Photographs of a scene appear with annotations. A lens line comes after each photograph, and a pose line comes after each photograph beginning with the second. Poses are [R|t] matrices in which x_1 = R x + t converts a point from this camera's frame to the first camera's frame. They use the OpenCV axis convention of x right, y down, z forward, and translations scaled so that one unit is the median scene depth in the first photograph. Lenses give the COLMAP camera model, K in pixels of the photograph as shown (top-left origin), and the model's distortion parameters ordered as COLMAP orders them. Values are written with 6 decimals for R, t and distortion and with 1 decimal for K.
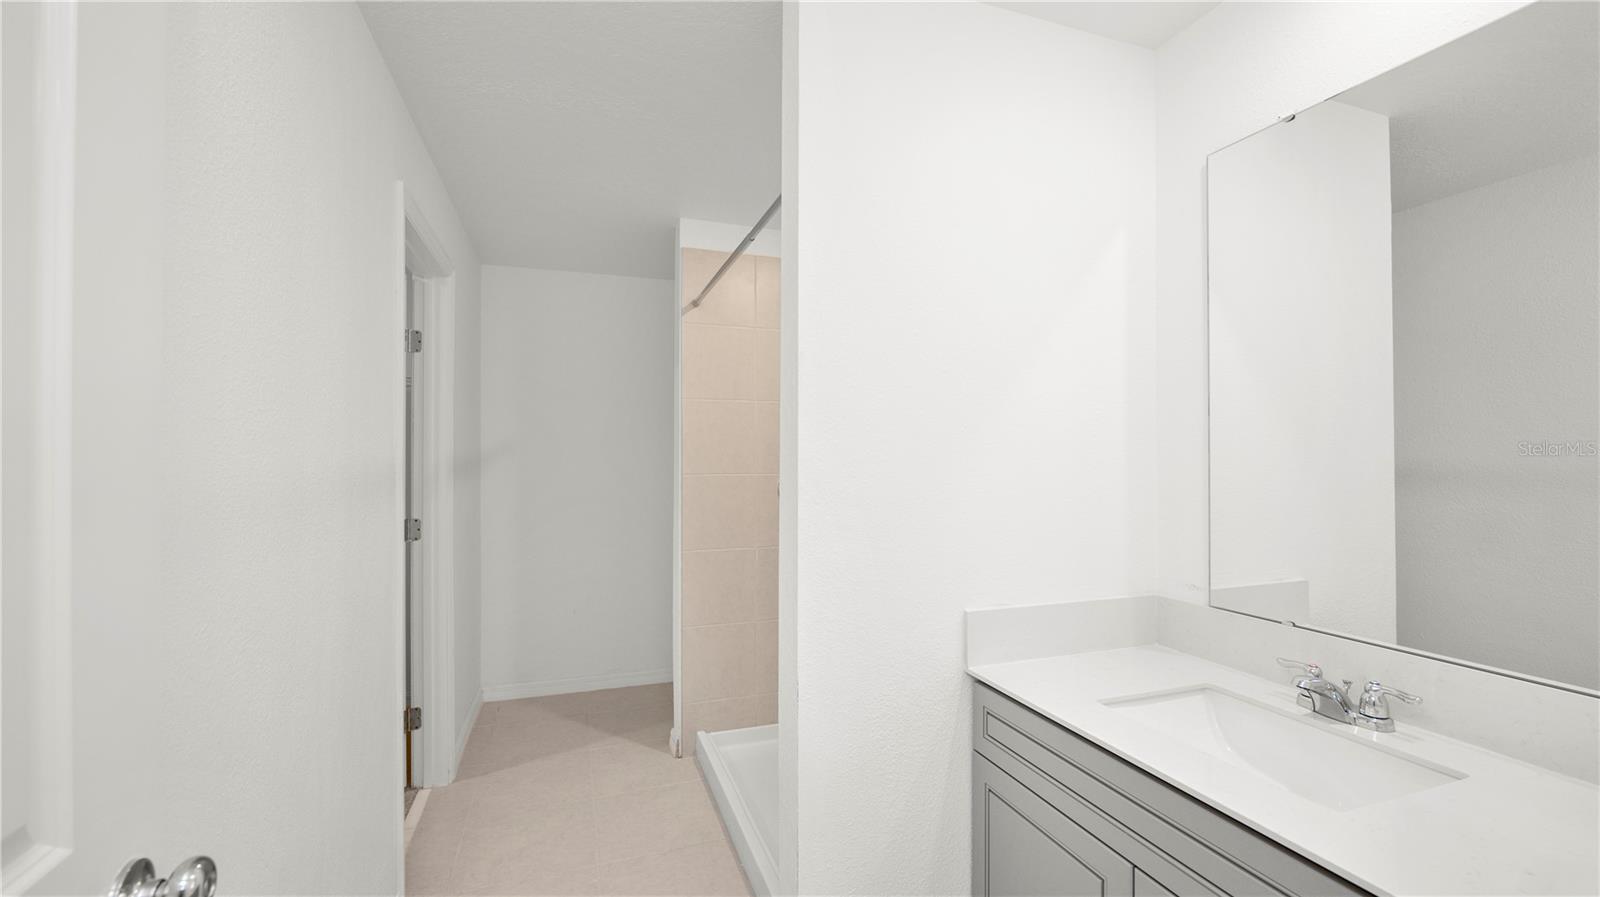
lens RADIAL K [[639.7, 0, 800.6], [0, 639.7, 449.1], [0, 0, 1]] dist [-0.019577, -0.000811]
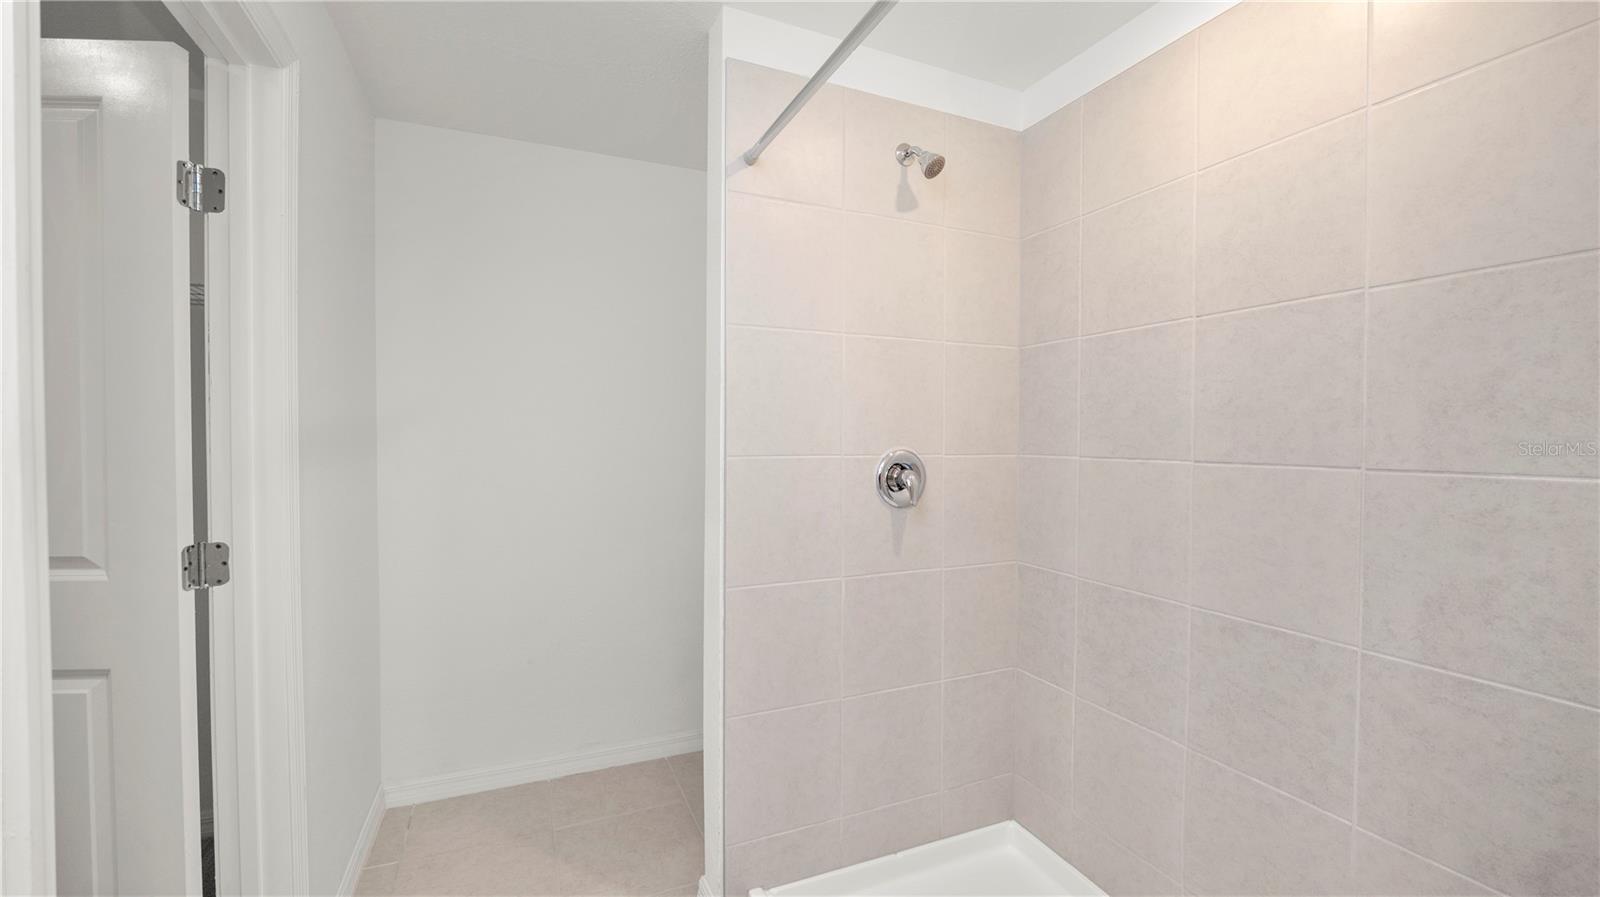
lens RADIAL K [[639.7, 0, 799.7], [0, 639.7, 453.6], [0, 0, 1]] dist [-0.019577, -0.000811]
pose [[0.996987, 0.006737, 0.077275, -0.161748], [-0.009511, 0.999321, 0.035588, 0.014901], [-0.076982, -0.036216, 0.996374, 0.416786]]
